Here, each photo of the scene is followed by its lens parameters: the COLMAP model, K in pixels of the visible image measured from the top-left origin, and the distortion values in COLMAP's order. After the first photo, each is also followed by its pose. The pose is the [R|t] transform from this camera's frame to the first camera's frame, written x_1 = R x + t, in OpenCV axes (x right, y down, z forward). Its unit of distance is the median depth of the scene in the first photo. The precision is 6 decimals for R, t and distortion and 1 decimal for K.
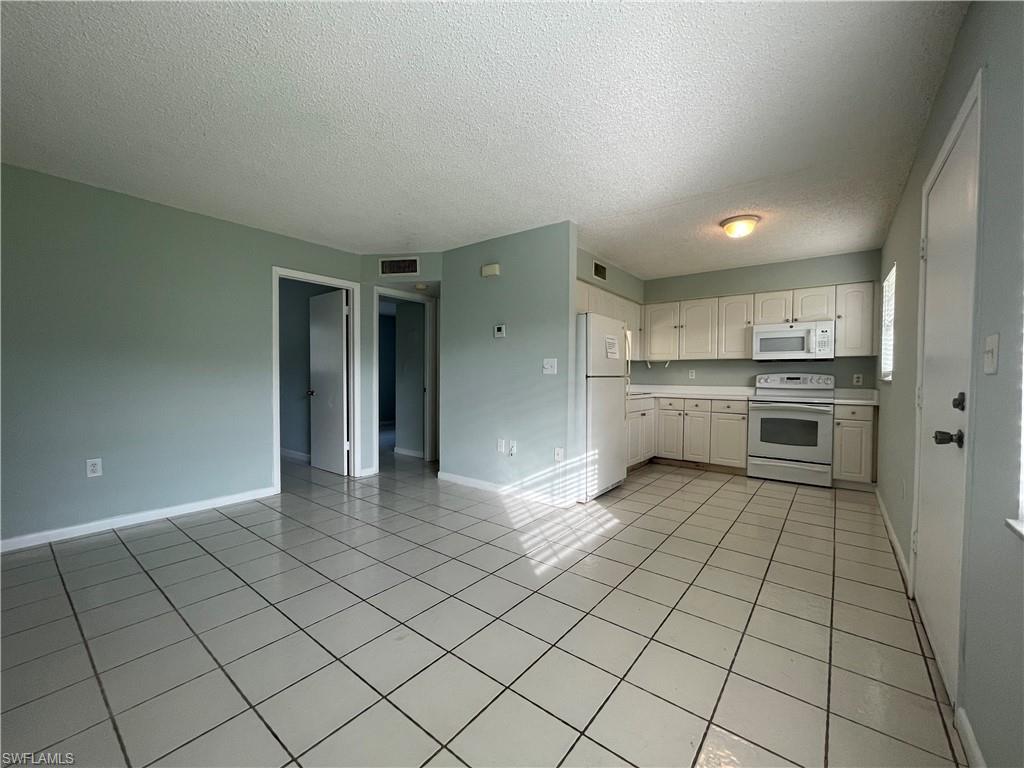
lens RADIAL K [[415.7, 0, 512.0], [0, 415.7, 385.0], [0, 0, 1]] dist [-0.002212, -0.001529]
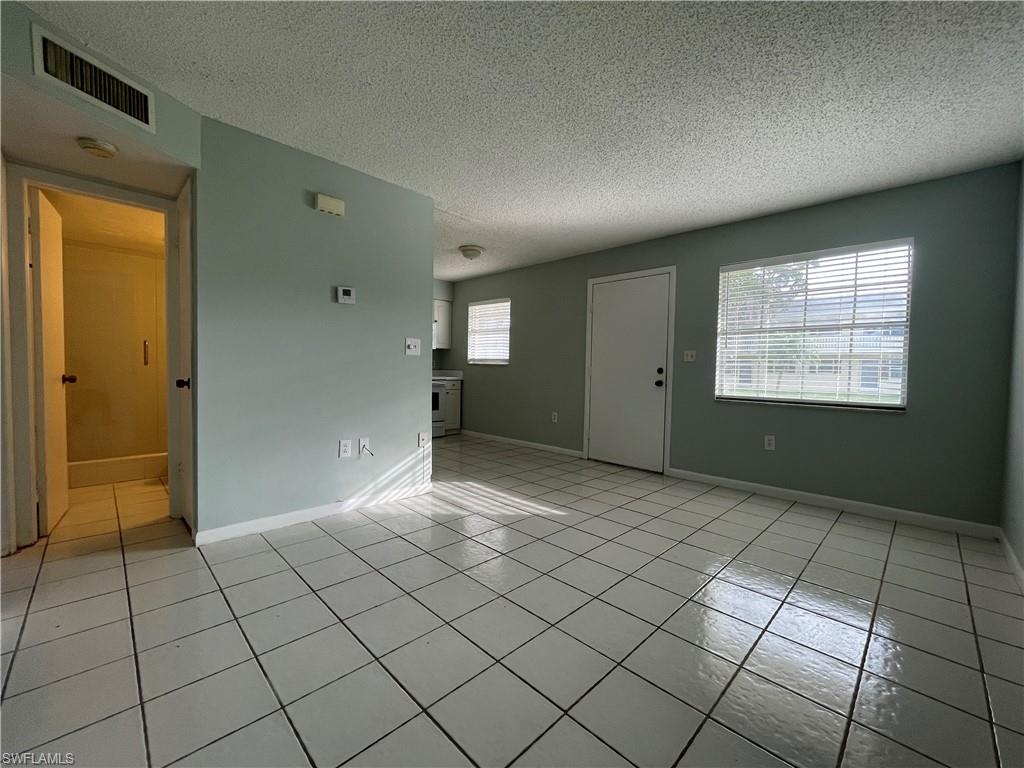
lens RADIAL K [[415.7, 0, 507.6], [0, 415.7, 388.0], [0, 0, 1]] dist [-0.002212, -0.001529]
pose [[0.130015, -0.045235, 0.990480, -0.691138], [0.009501, 0.998970, 0.044376, 0.006847], [-0.991467, 0.003641, 0.130311, 0.580844]]
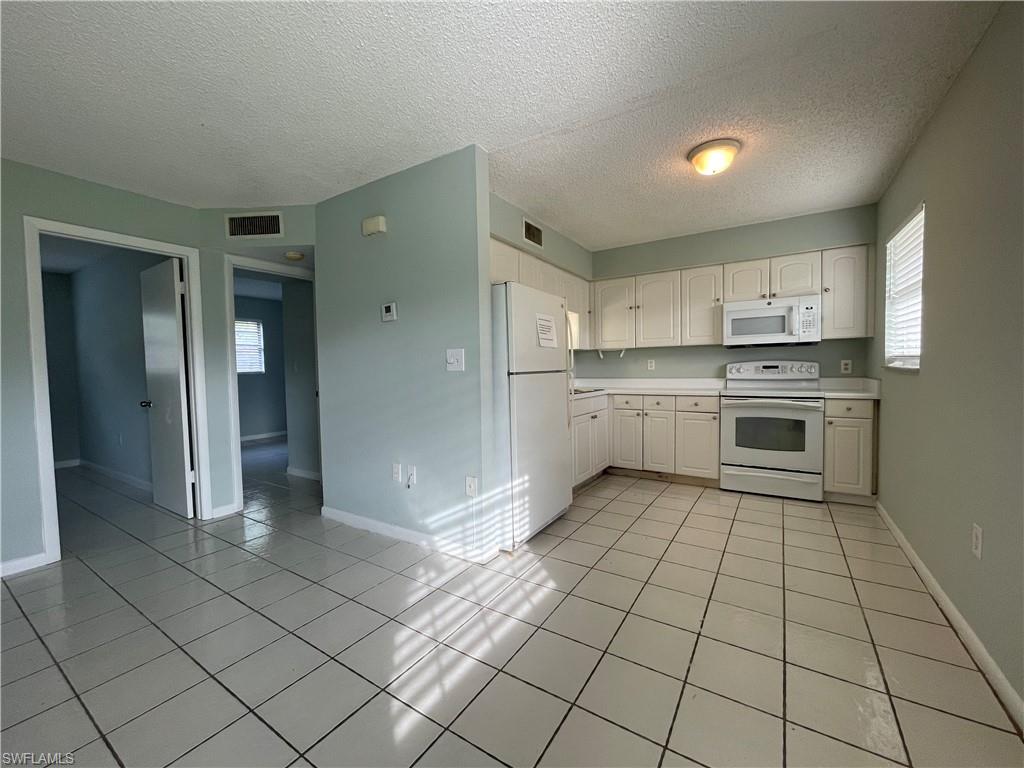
lens RADIAL K [[415.7, 0, 512.8], [0, 415.7, 383.9], [0, 0, 1]] dist [-0.002212, -0.001529]
pose [[0.995378, -0.029243, 0.091474, 0.105432], [0.027704, 0.999453, 0.018046, -0.013021], [-0.091951, -0.015428, 0.995644, 0.259564]]
